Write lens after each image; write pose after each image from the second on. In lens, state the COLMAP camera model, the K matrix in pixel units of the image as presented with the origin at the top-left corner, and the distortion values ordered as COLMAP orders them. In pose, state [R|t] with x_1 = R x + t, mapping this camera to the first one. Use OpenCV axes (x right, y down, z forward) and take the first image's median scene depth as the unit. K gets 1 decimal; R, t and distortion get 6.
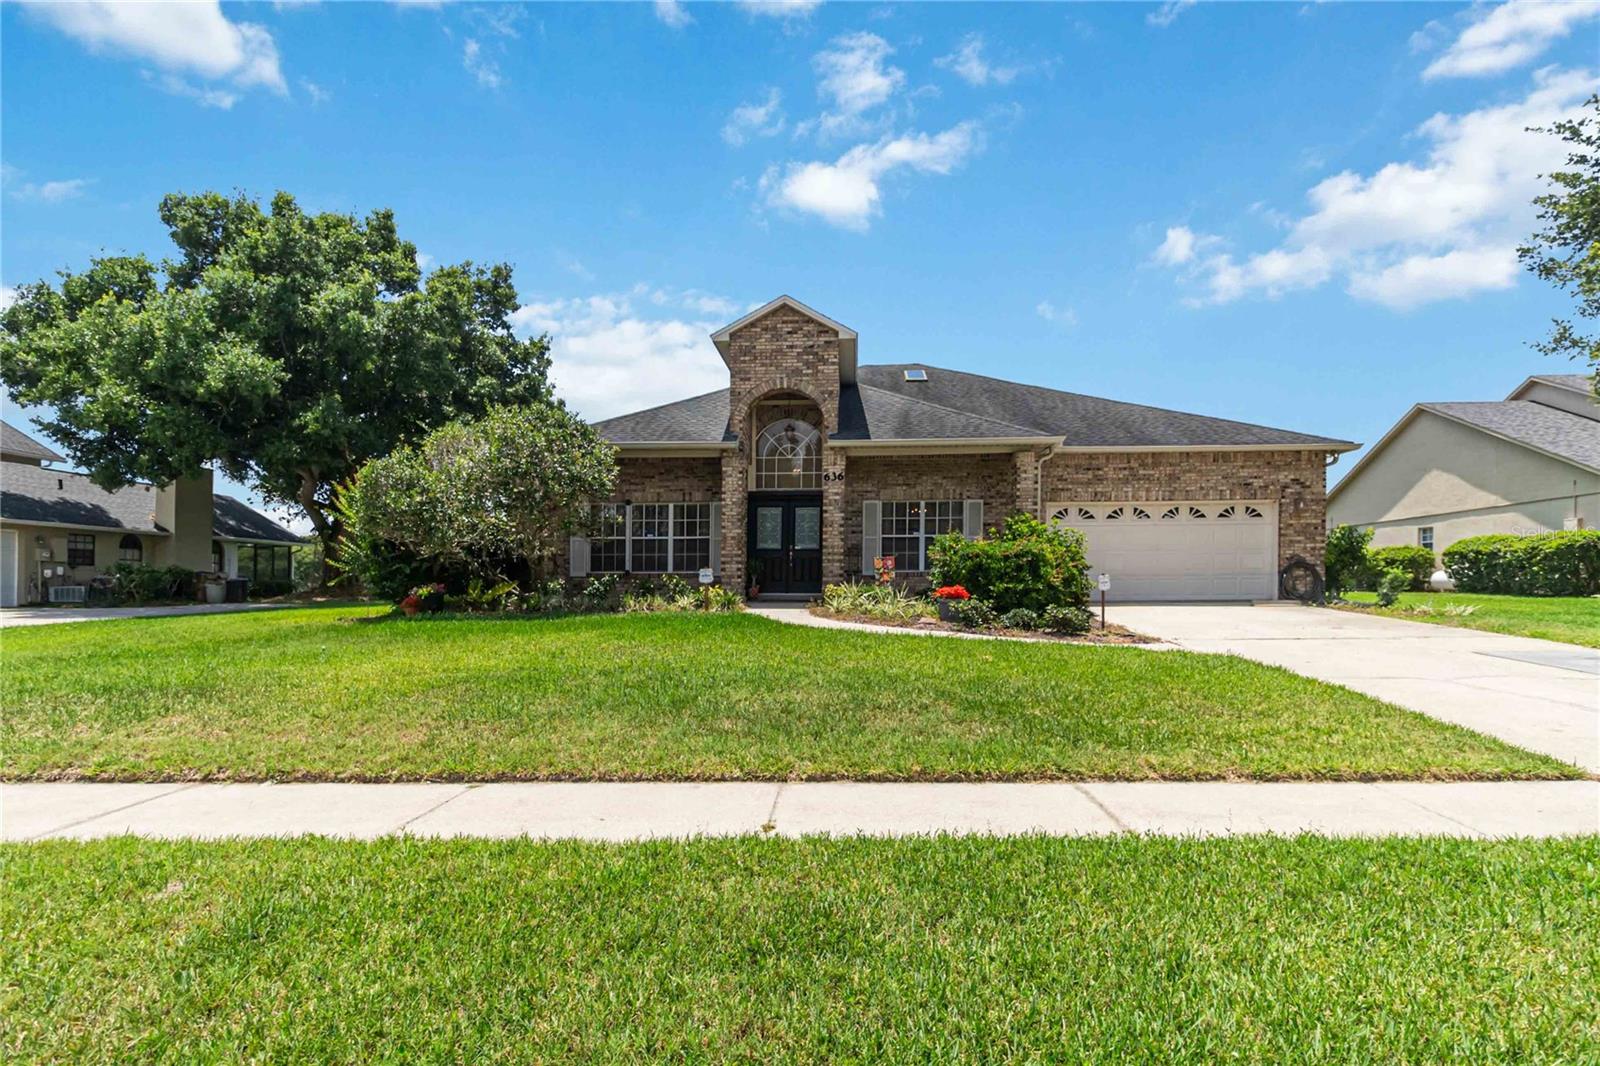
lens RADIAL K [[710.9, 0, 766.6], [0, 710.9, 598.9], [0, 0, 1]] dist [-0.000348, -0.000088]
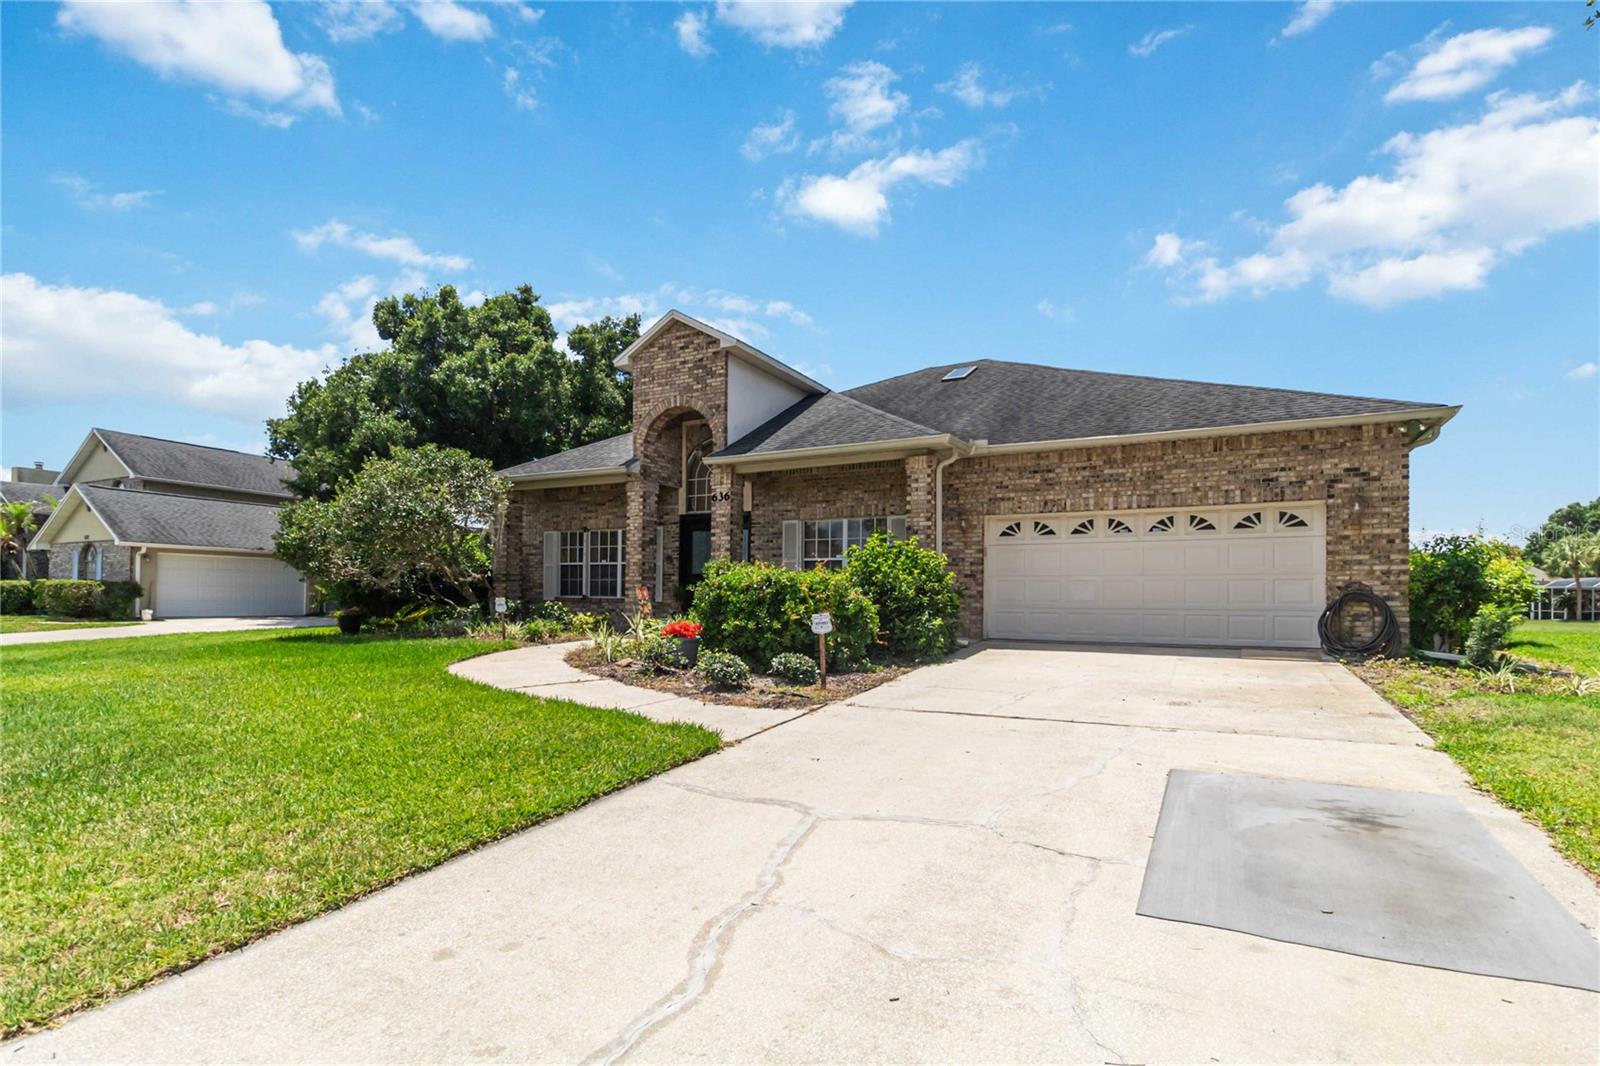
lens RADIAL K [[694.4, 0, 775.5], [0, 694.4, 590.1], [0, 0, 1]] dist [0.001913, 0.000239]
pose [[0.923697, 0.005988, -0.383077, 0.481517], [-0.019871, 0.999281, -0.032295, -0.022567], [0.382608, 0.037443, 0.923152, 0.193166]]
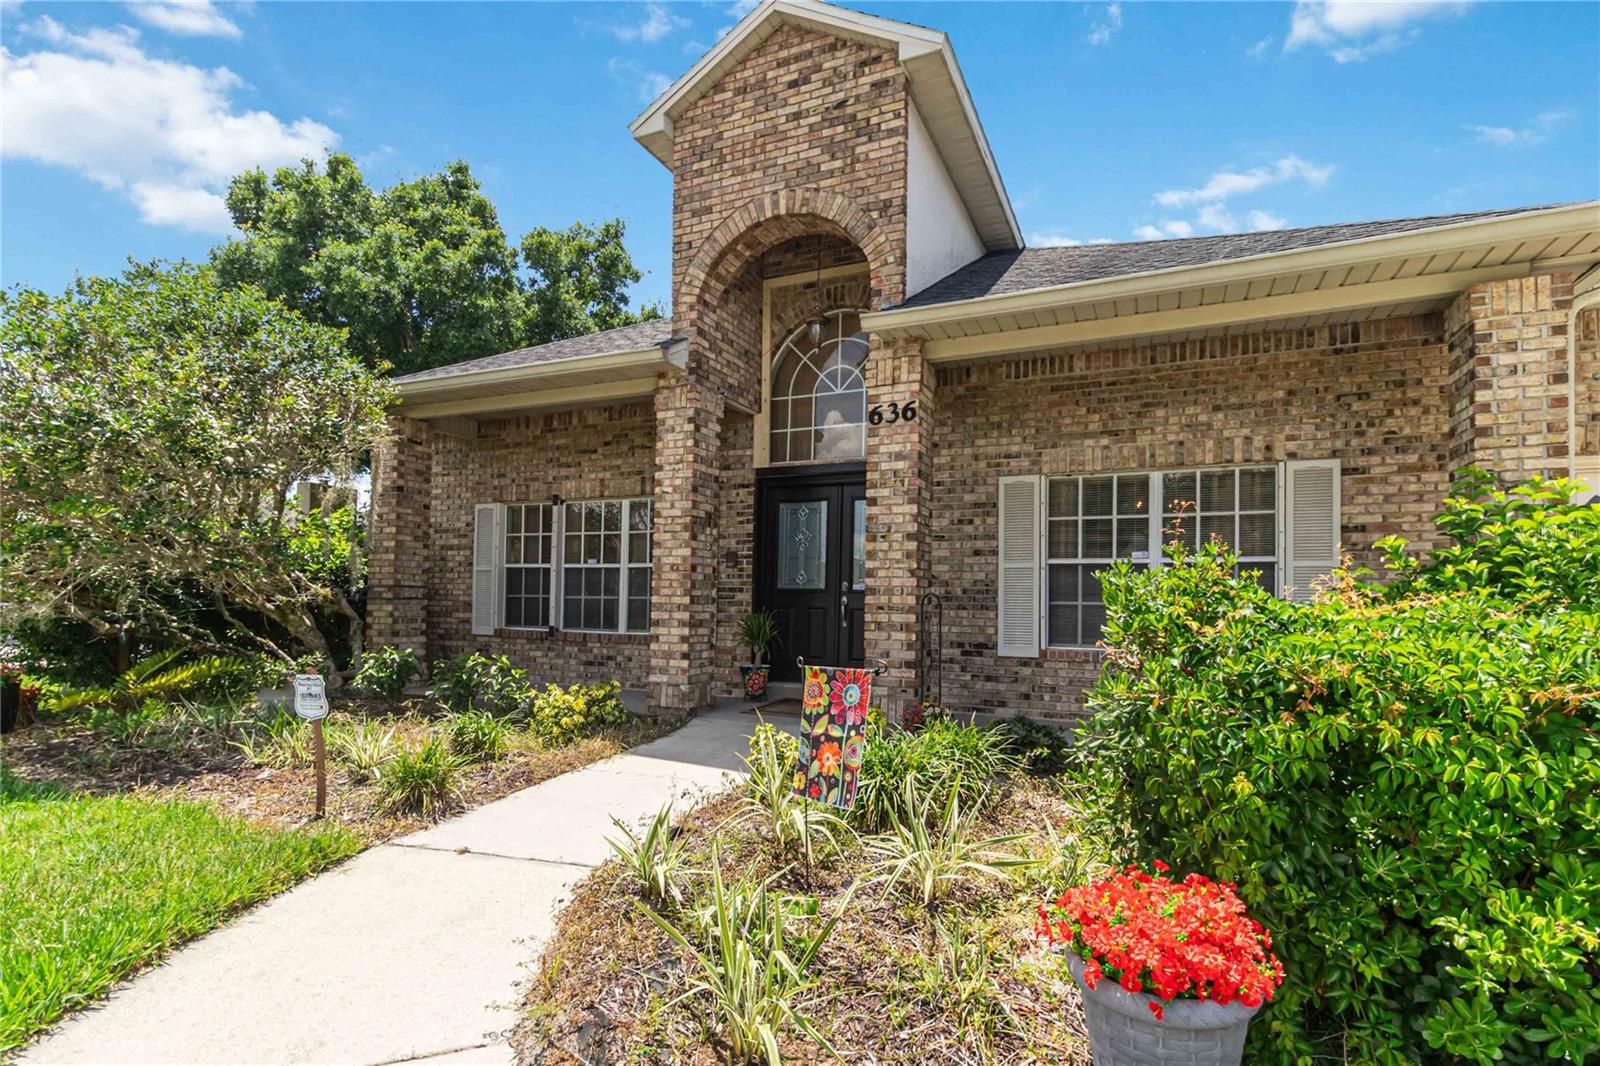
lens RADIAL K [[744.1, 0, 791.9], [0, 744.1, 578.7], [0, 0, 1]] dist [0.000617, 0.000713]
pose [[0.947305, 0.004111, -0.320307, 0.166330], [-0.022864, 0.998235, -0.054808, -0.053933], [0.319517, 0.059243, 0.945727, 0.570594]]
